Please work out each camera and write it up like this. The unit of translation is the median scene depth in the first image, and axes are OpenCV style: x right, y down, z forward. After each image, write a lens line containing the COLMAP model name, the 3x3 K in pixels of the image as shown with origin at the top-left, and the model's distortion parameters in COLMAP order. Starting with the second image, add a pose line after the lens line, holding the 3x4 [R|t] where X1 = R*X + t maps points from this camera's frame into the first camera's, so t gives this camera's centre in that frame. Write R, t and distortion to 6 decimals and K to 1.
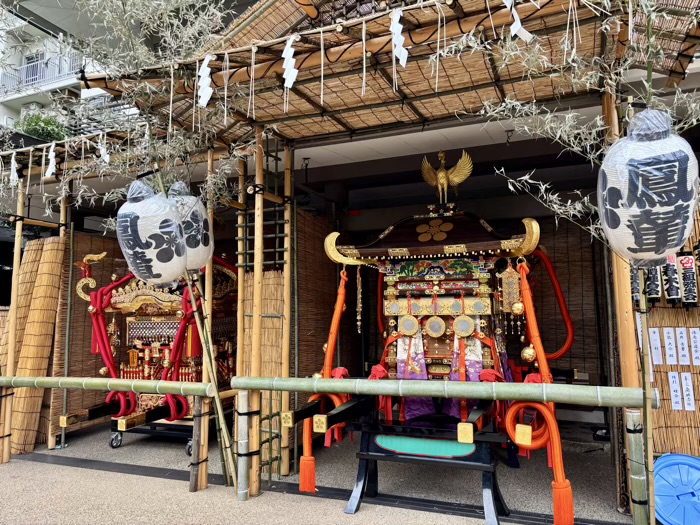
lens RADIAL K [[536.6, 0, 350.4], [0, 536.6, 262.0], [0, 0, 1]] dist [0.062837, -0.007198]
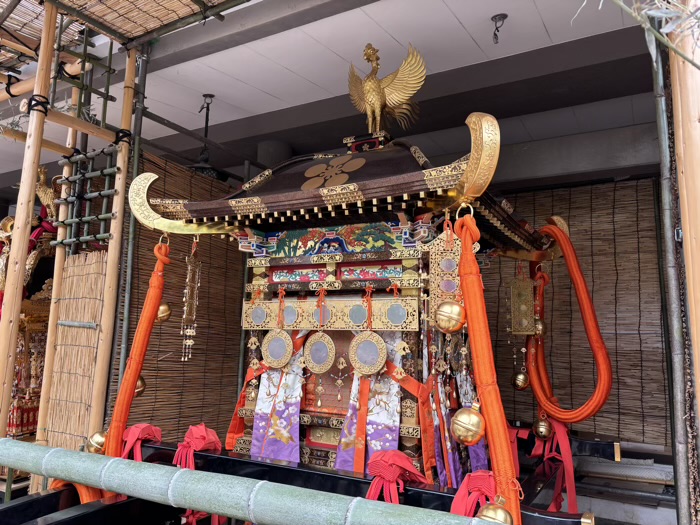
lens RADIAL K [[536.6, 0, 350.7], [0, 536.6, 259.3], [0, 0, 1]] dist [0.062837, -0.007198]
pose [[0.992344, 0.014272, -0.122679, 0.245027], [-0.019778, 0.998845, -0.043783, 0.052197], [0.121912, 0.045874, 0.991480, 0.480913]]
